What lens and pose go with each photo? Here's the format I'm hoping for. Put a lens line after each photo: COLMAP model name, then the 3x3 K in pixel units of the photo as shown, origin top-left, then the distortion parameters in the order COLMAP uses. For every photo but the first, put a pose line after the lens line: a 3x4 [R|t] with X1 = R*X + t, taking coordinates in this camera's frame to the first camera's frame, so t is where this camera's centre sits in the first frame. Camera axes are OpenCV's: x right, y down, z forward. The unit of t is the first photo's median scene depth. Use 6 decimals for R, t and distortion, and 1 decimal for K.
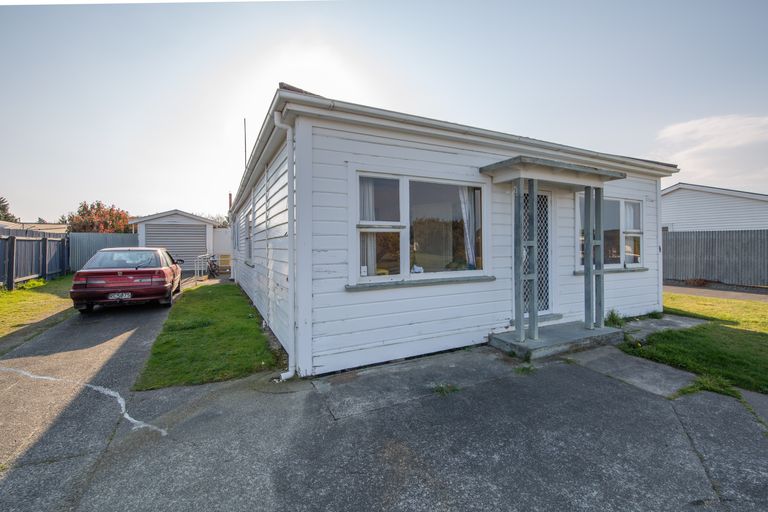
lens RADIAL K [[330.9, 0, 382.7], [0, 330.9, 245.5], [0, 0, 1]] dist [-0.016423, 0.005278]
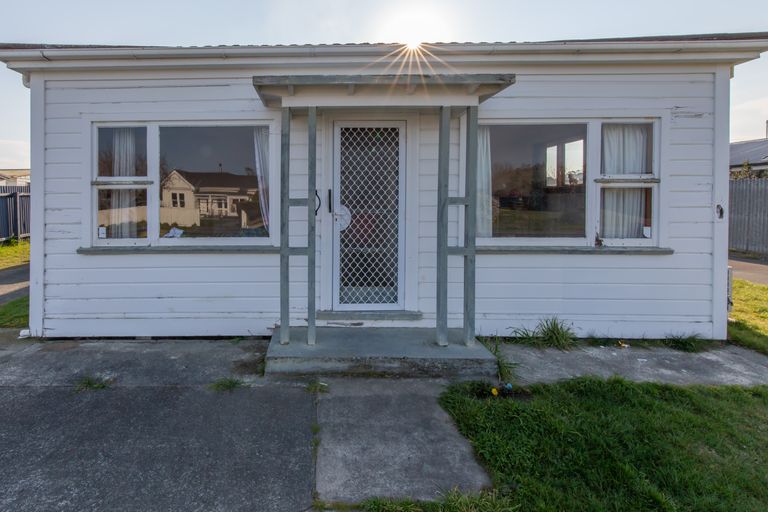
lens RADIAL K [[356.3, 0, 383.8], [0, 356.3, 207.0], [0, 0, 1]] dist [0.005051, -0.004855]
pose [[0.888435, 0.005969, -0.458964, 1.003271], [-0.000695, 0.999932, 0.011660, -0.004087], [0.459003, -0.010040, 0.888378, 0.457942]]
